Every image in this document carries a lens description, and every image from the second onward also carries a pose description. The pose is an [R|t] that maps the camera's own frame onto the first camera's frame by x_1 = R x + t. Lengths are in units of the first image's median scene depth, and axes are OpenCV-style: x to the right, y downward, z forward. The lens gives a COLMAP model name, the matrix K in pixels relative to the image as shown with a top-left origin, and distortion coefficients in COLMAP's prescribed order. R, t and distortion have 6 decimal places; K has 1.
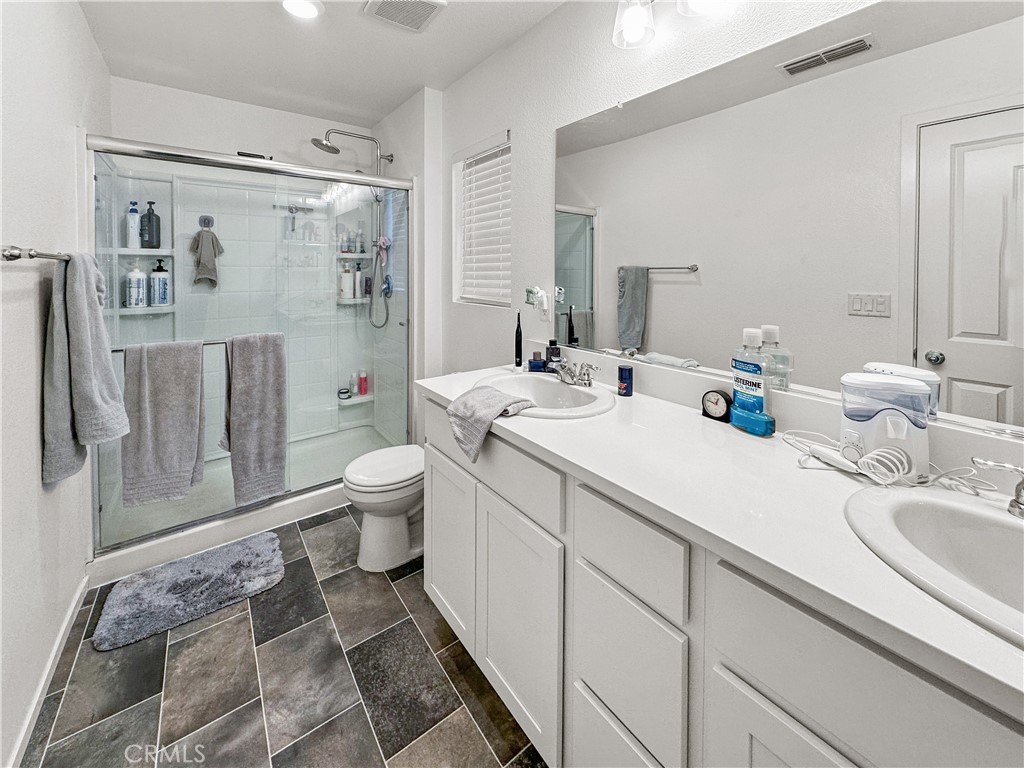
lens RADIAL K [[399.6, 0, 511.8], [0, 399.6, 383.4], [0, 0, 1]] dist [-0.000792, 0.000265]
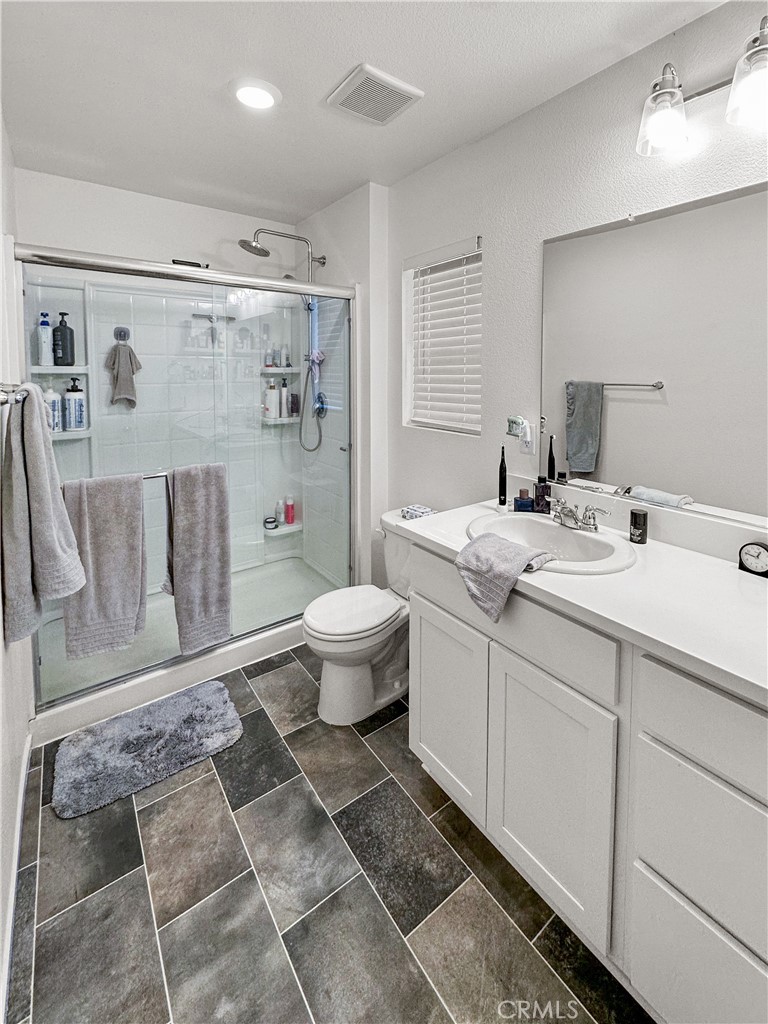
lens RADIAL K [[436.6, 0, 411.3], [0, 436.6, 511.4], [0, 0, 1]] dist [-0.001186, -0.000051]
pose [[0.999891, -0.003565, 0.014310, -0.195611], [0.003065, 0.999390, 0.034789, -0.059957], [-0.014425, -0.034742, 0.999292, 0.004196]]
